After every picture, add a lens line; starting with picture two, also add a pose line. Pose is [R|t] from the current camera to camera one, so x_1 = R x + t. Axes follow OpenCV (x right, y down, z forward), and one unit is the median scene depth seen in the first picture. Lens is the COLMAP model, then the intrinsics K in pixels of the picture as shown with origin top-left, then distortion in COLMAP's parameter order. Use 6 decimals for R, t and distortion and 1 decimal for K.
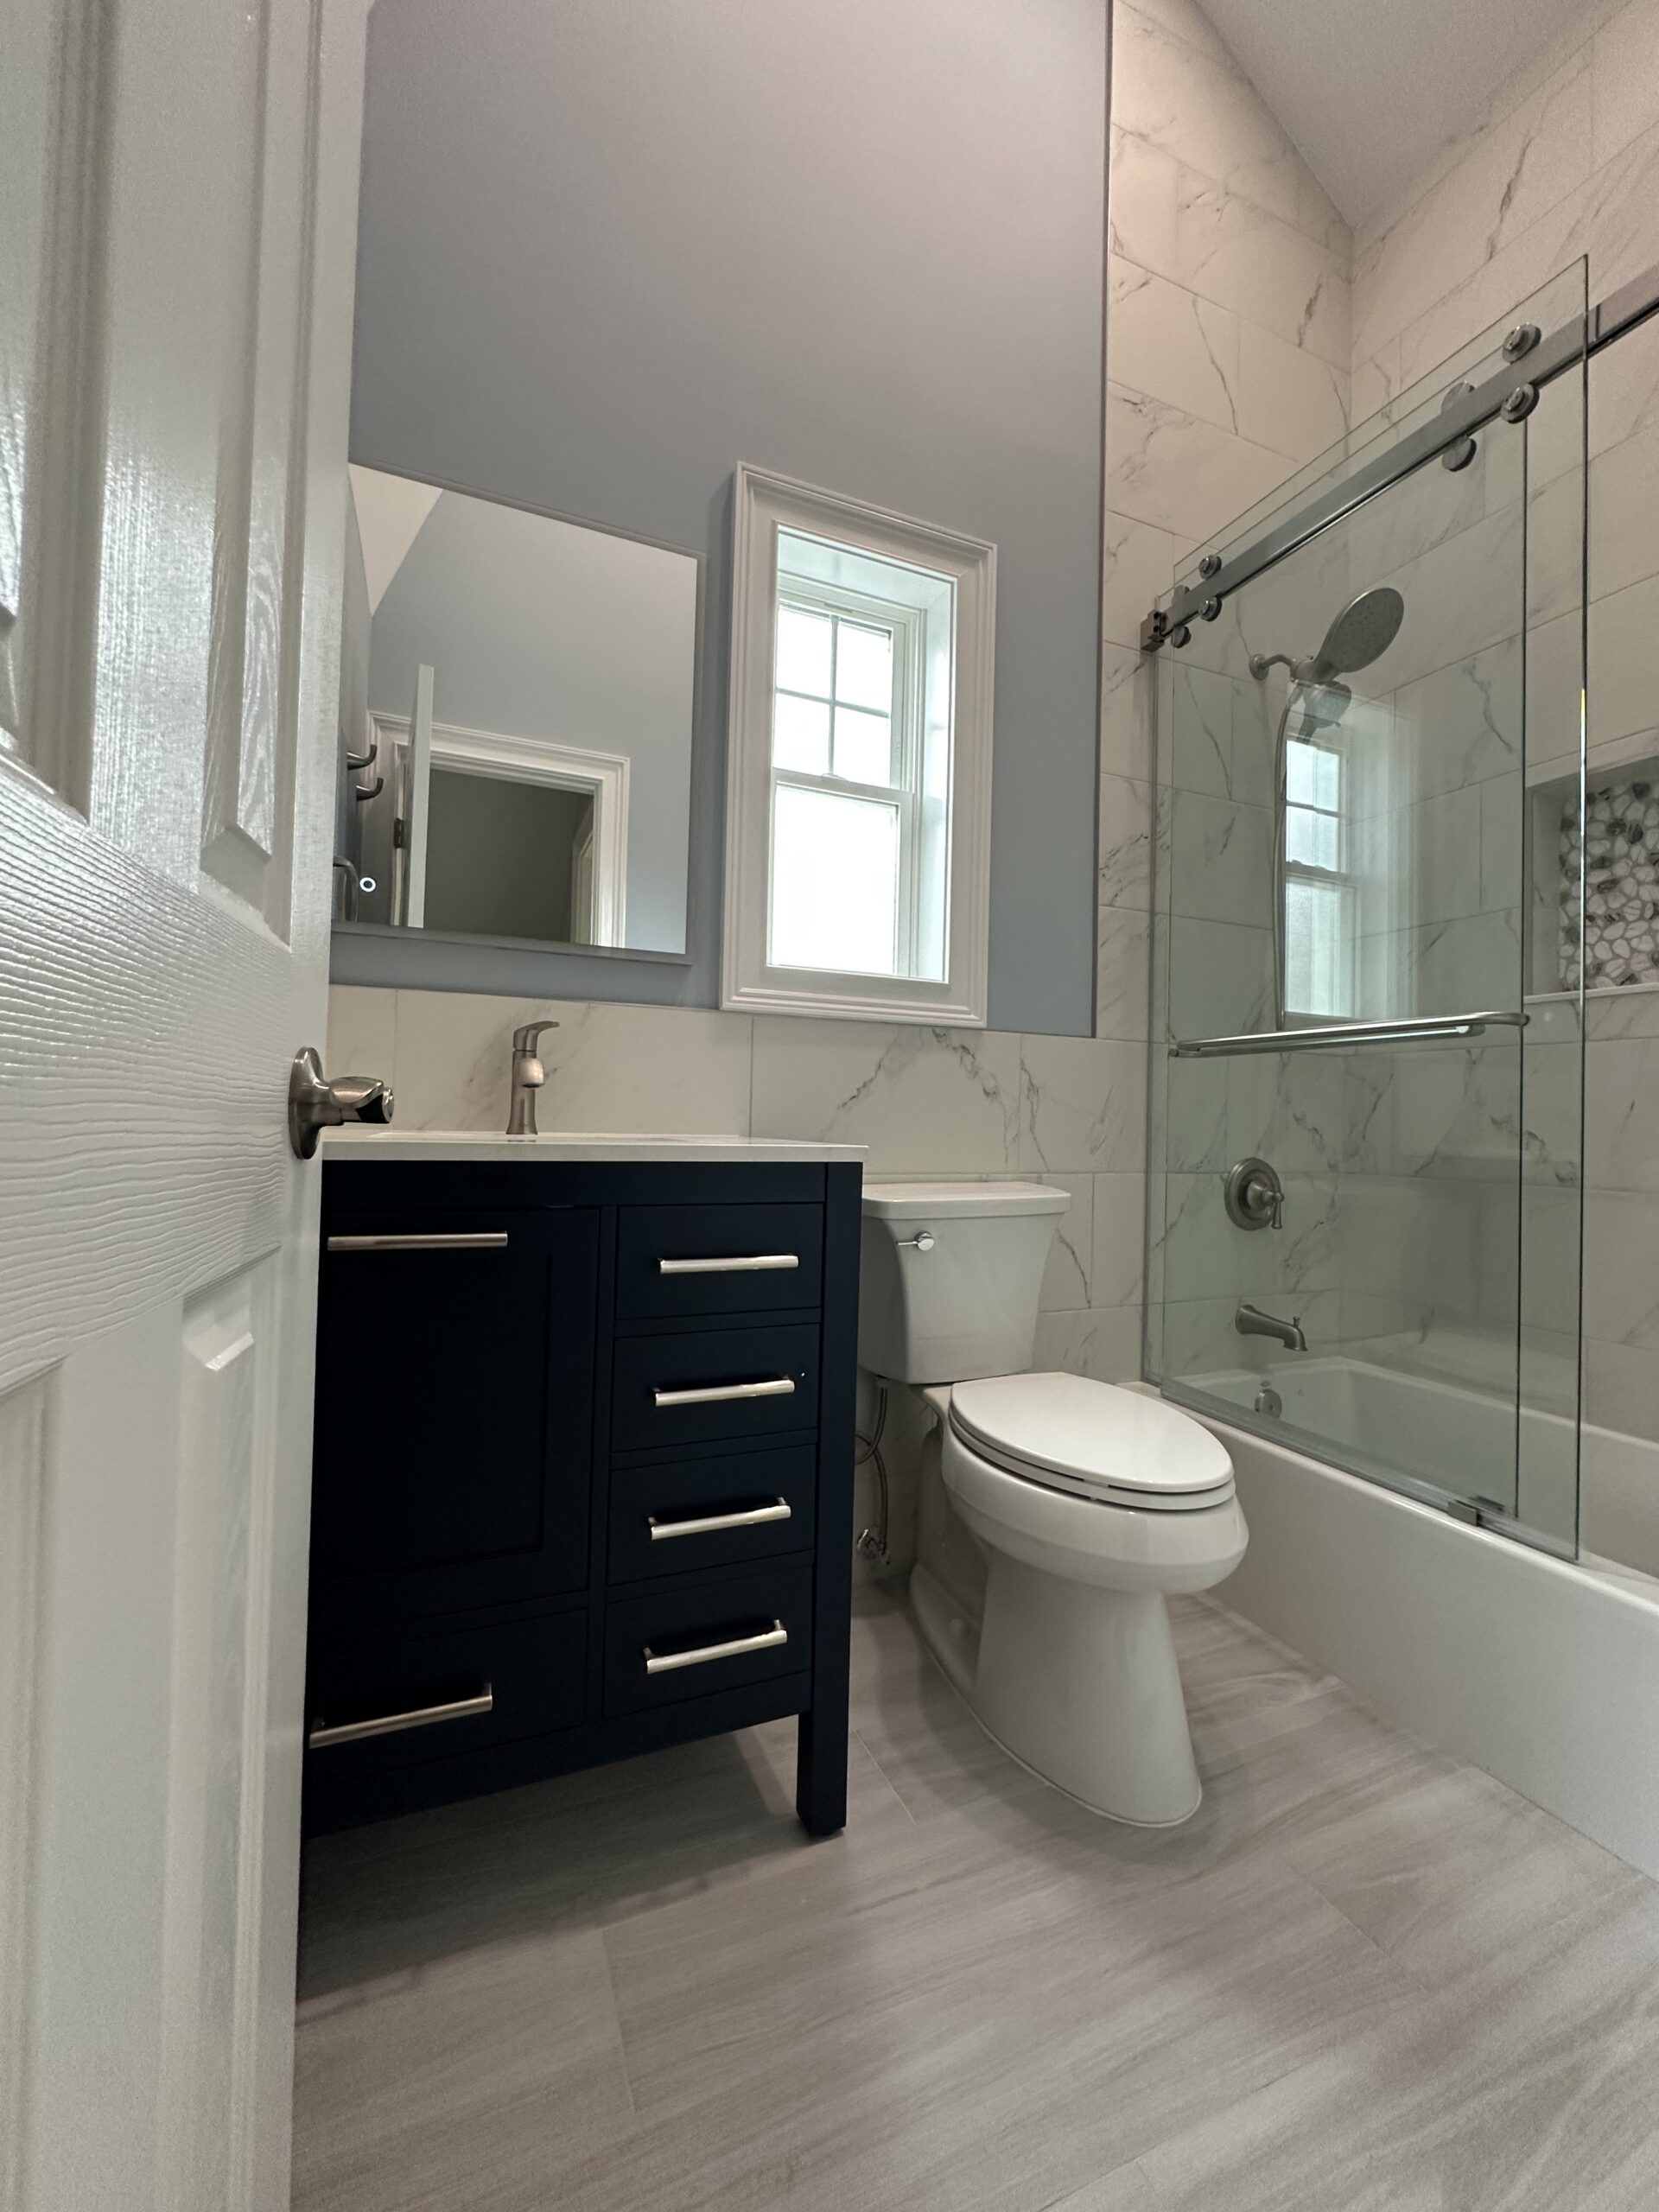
lens RADIAL K [[879.6, 0, 830.0], [0, 879.6, 1097.0], [0, 0, 1]] dist [-0.005438, 0.001294]
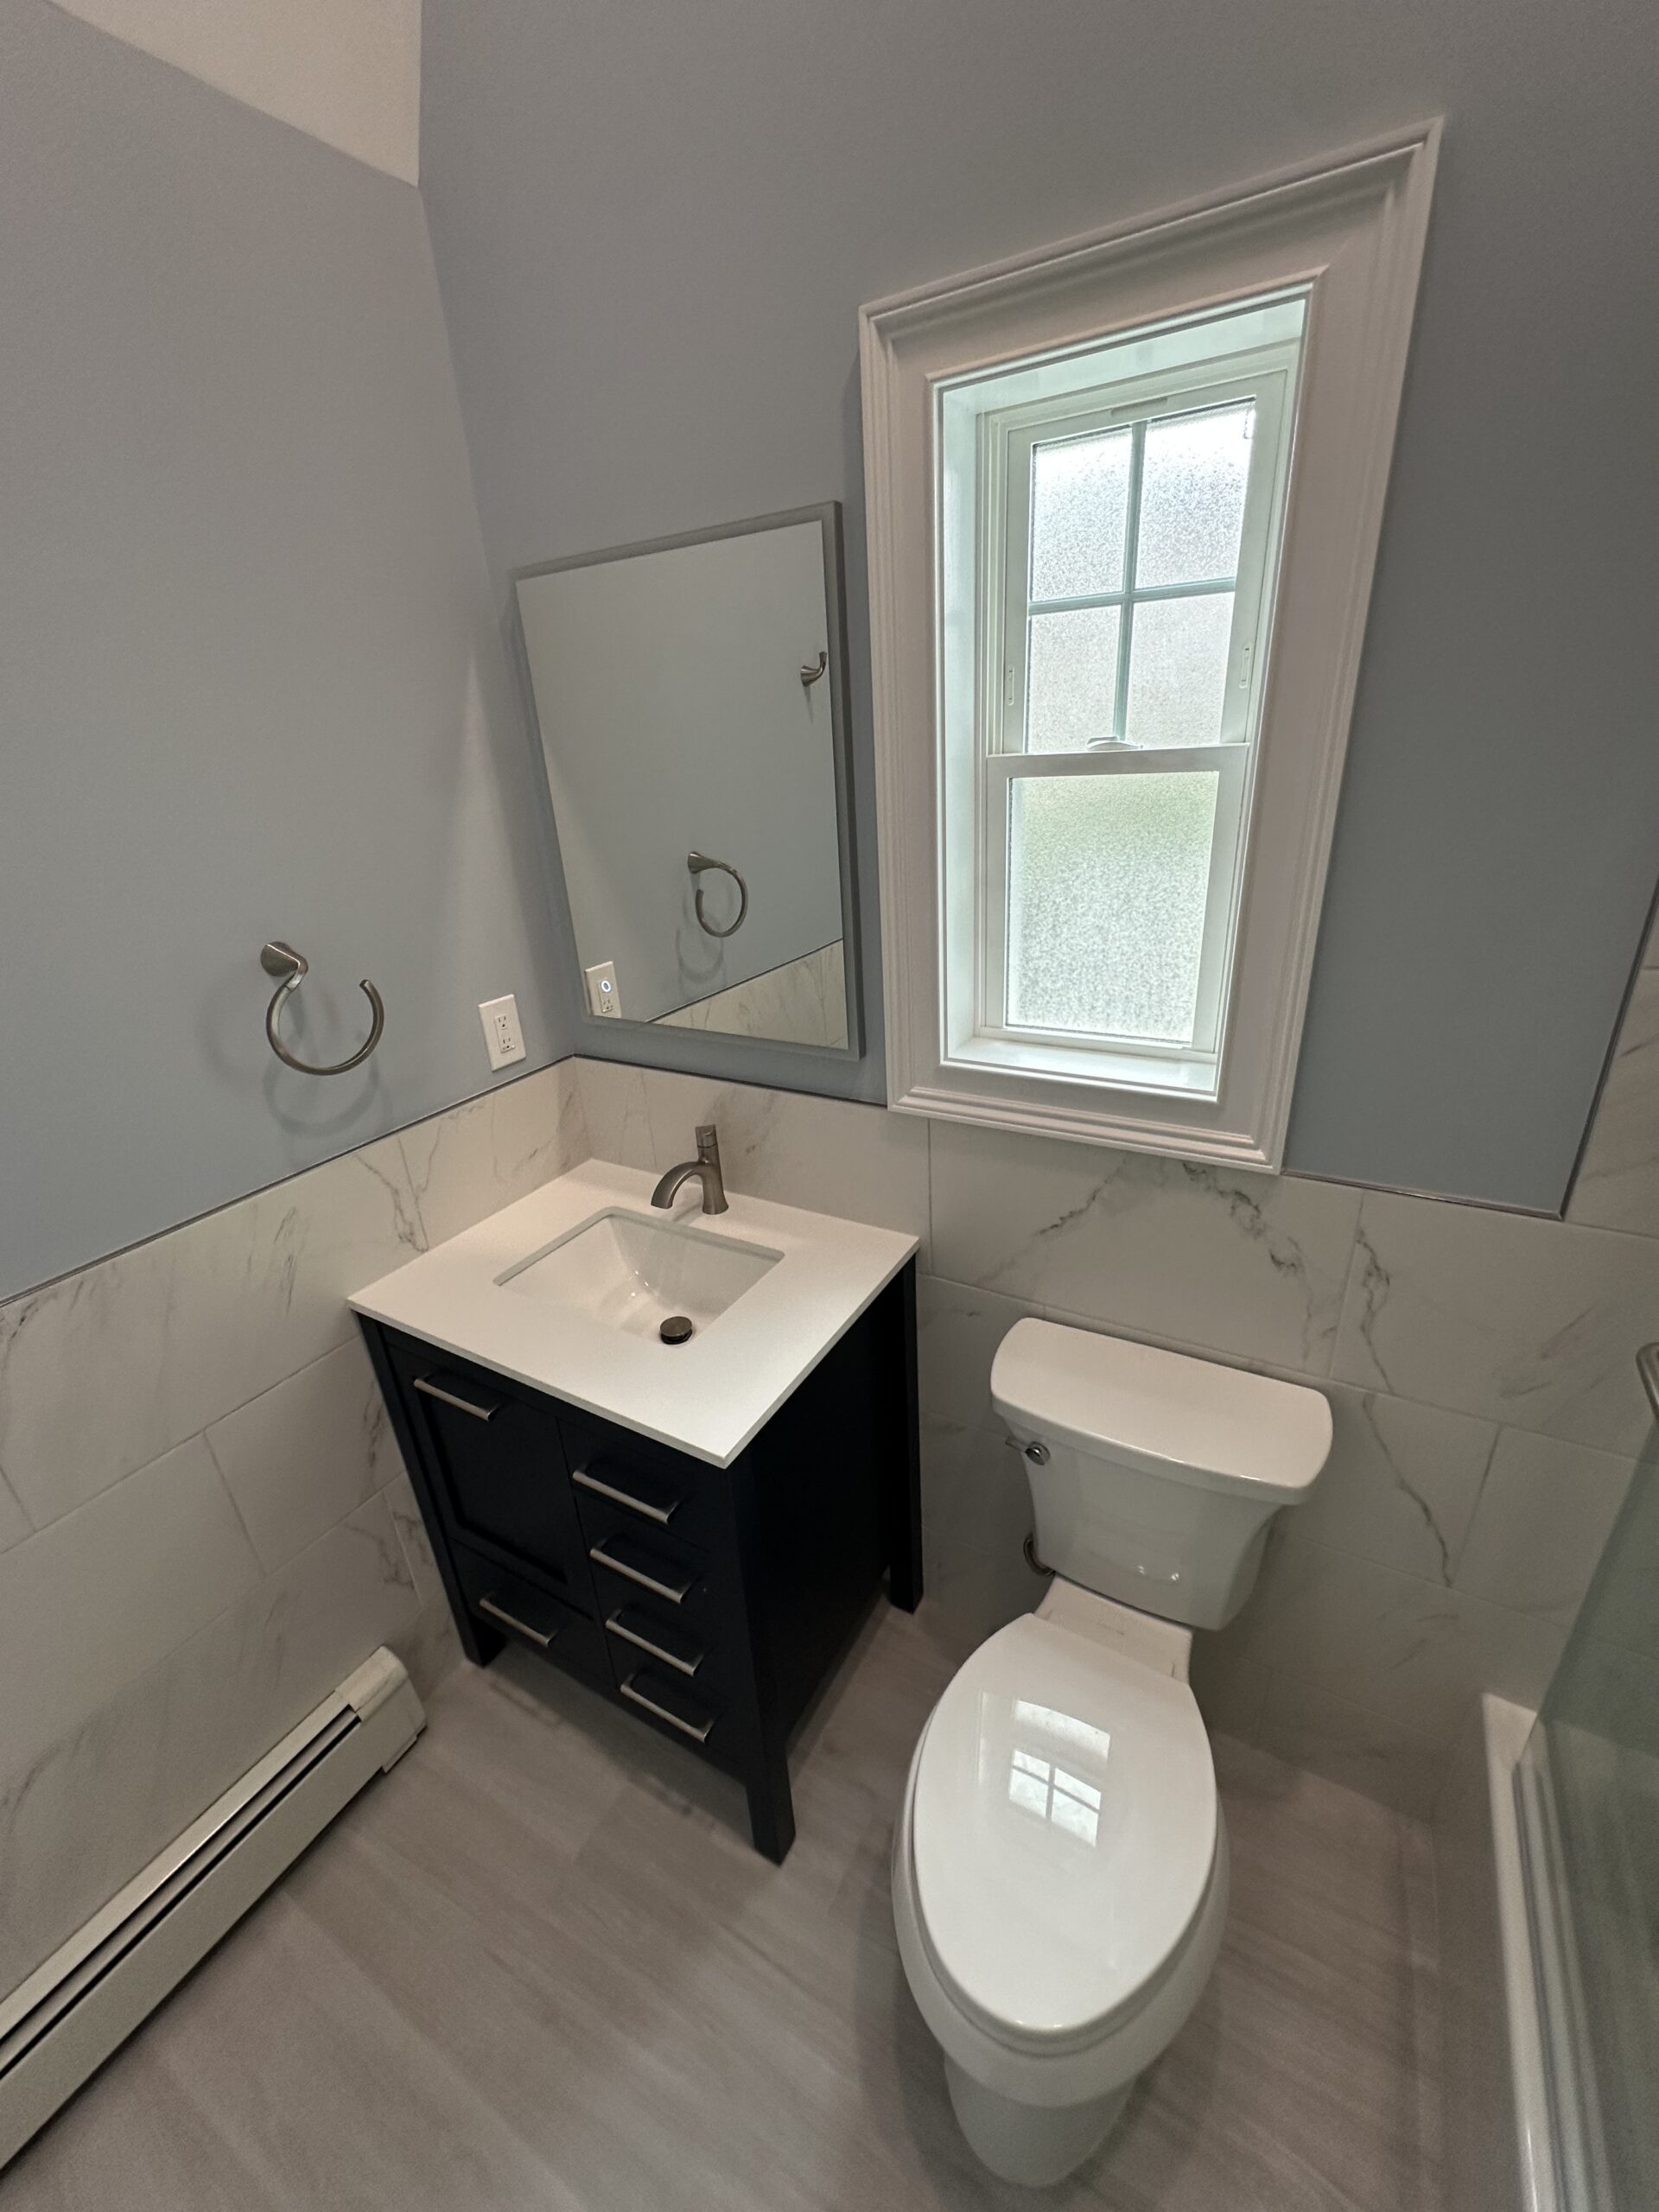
lens RADIAL K [[879.6, 0, 826.1], [0, 879.6, 1113.2], [0, 0, 1]] dist [-0.005438, 0.001294]
pose [[0.600525, 0.255030, -0.757845, 0.433465], [0.088424, 0.920779, 0.379930, -0.374726], [0.794702, -0.295169, 0.530400, 0.413582]]
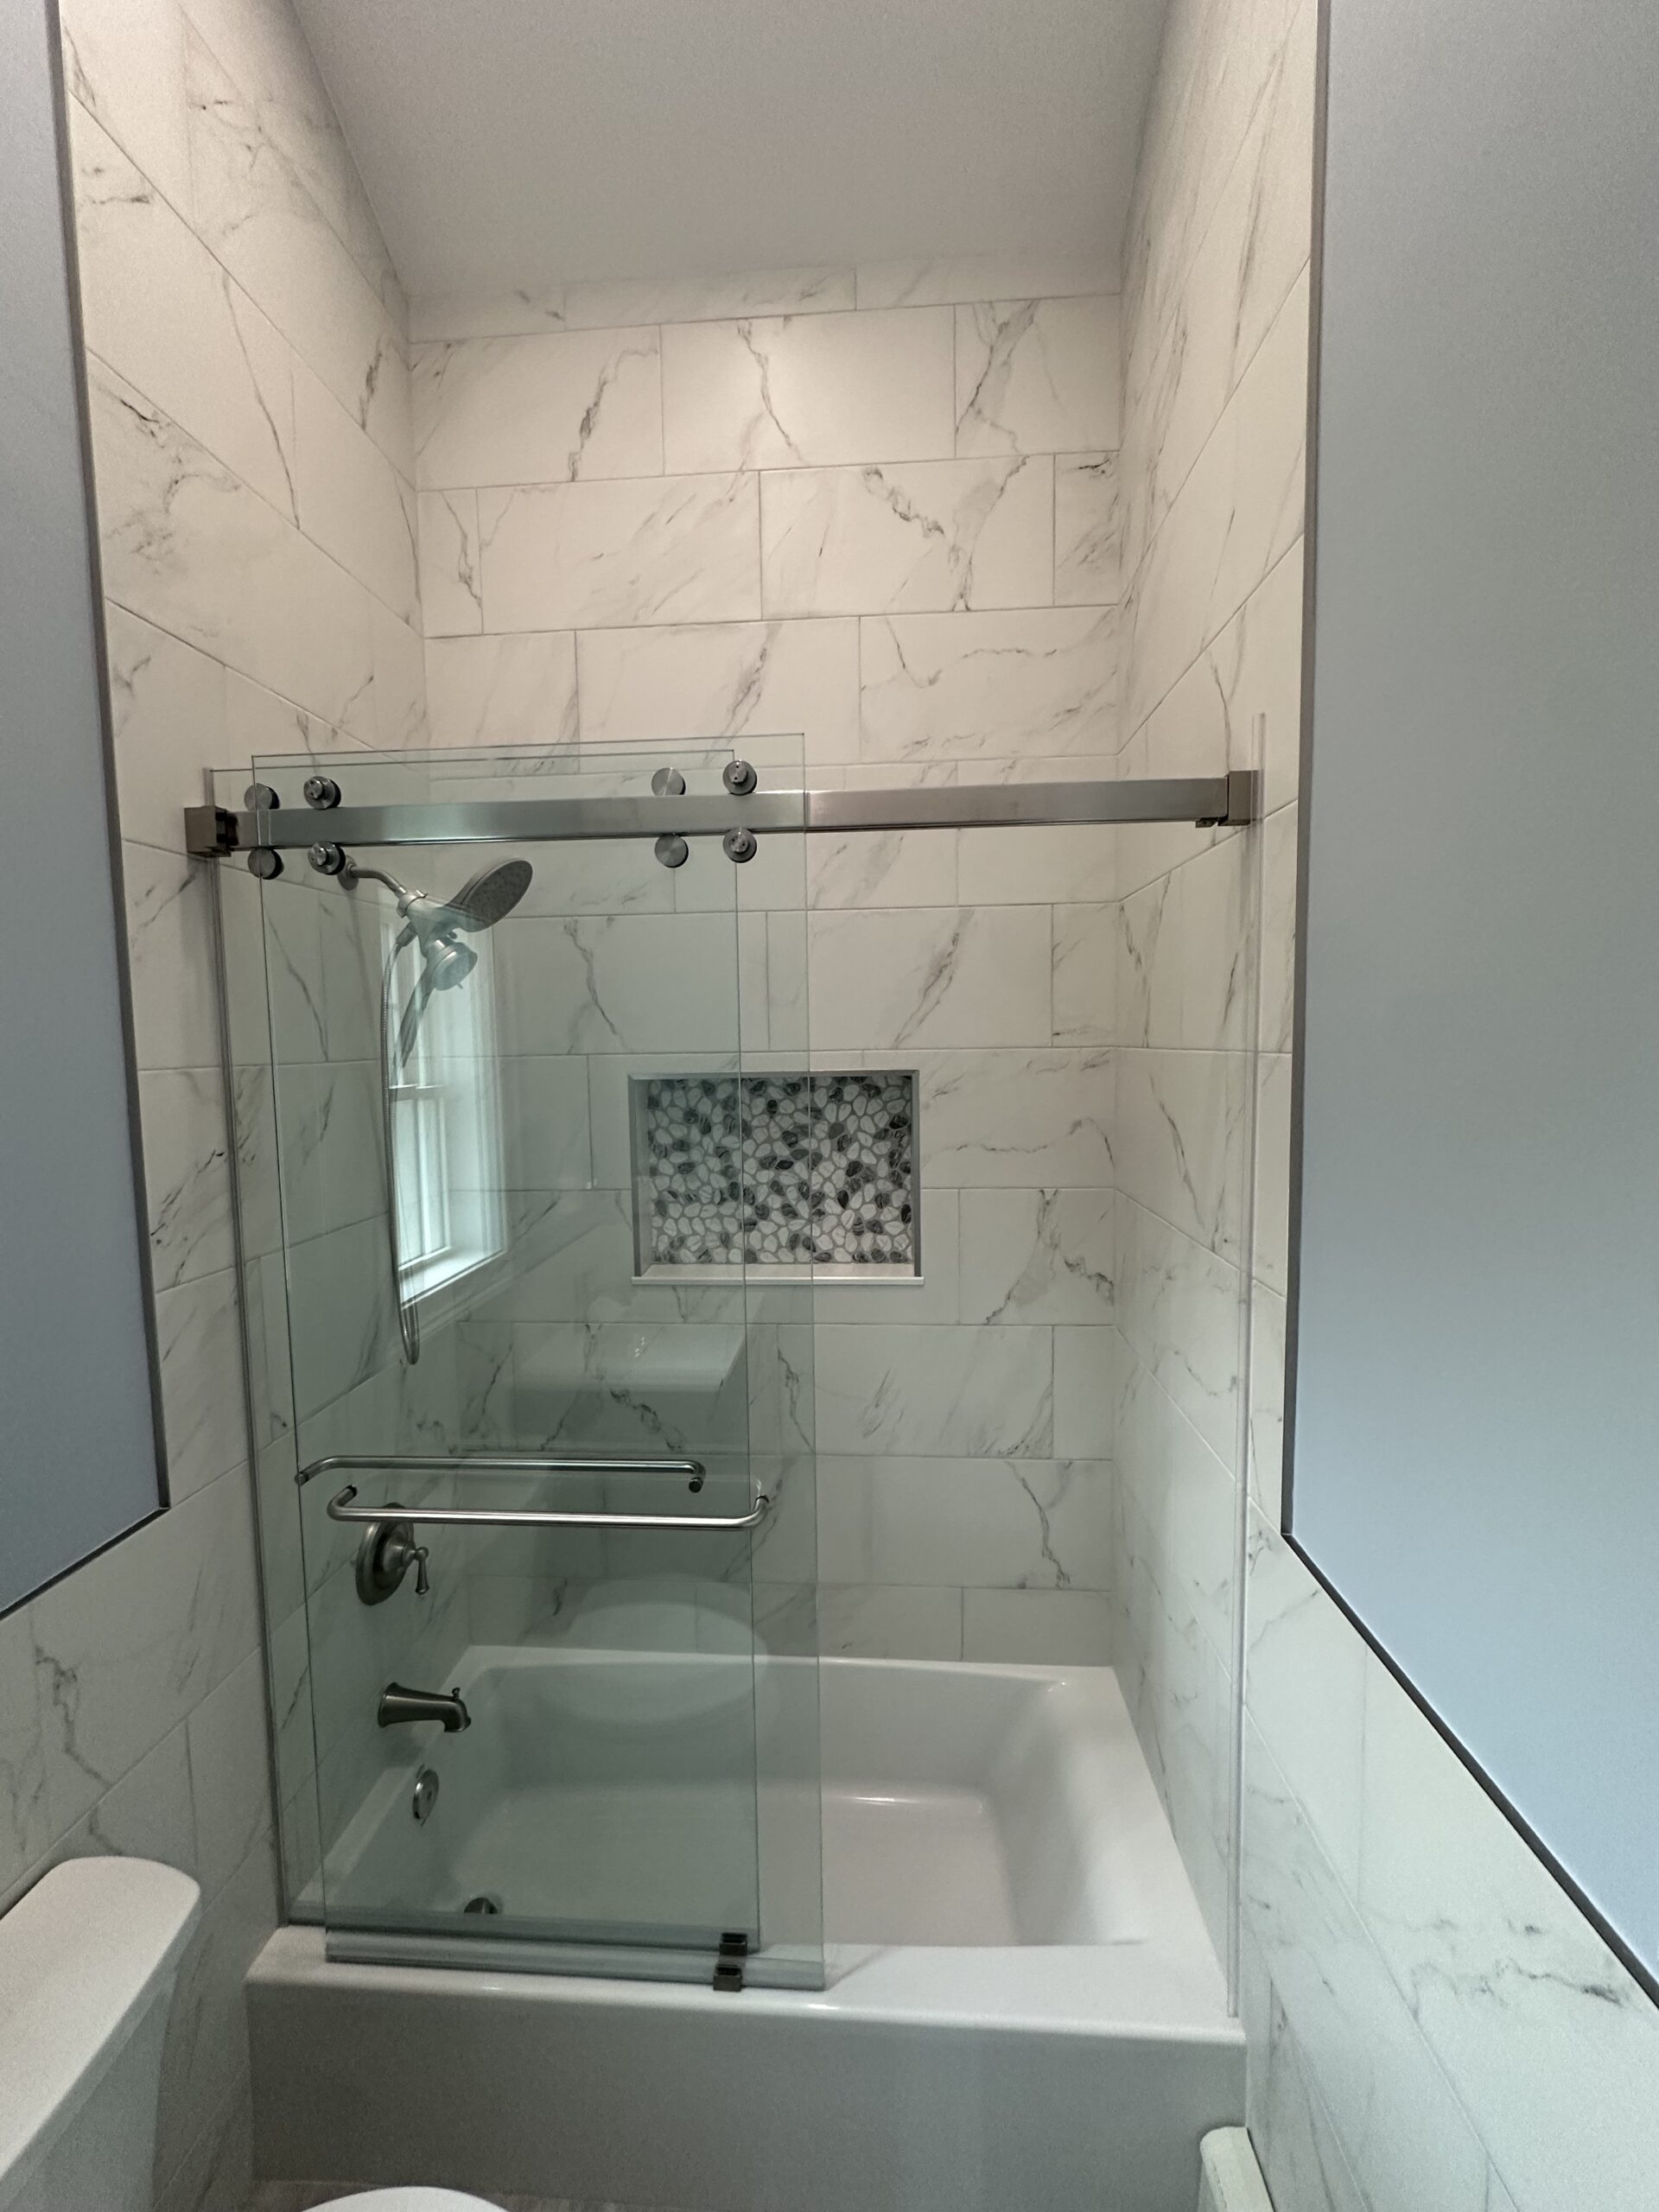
lens RADIAL K [[879.6, 0, 820.0], [0, 879.6, 1108.8], [0, 0, 1]] dist [-0.005438, 0.001294]
pose [[0.462617, -0.095565, 0.881393, -0.000225], [0.009831, 0.994665, 0.102687, -0.419409], [-0.886504, -0.038840, 0.461088, 0.340159]]
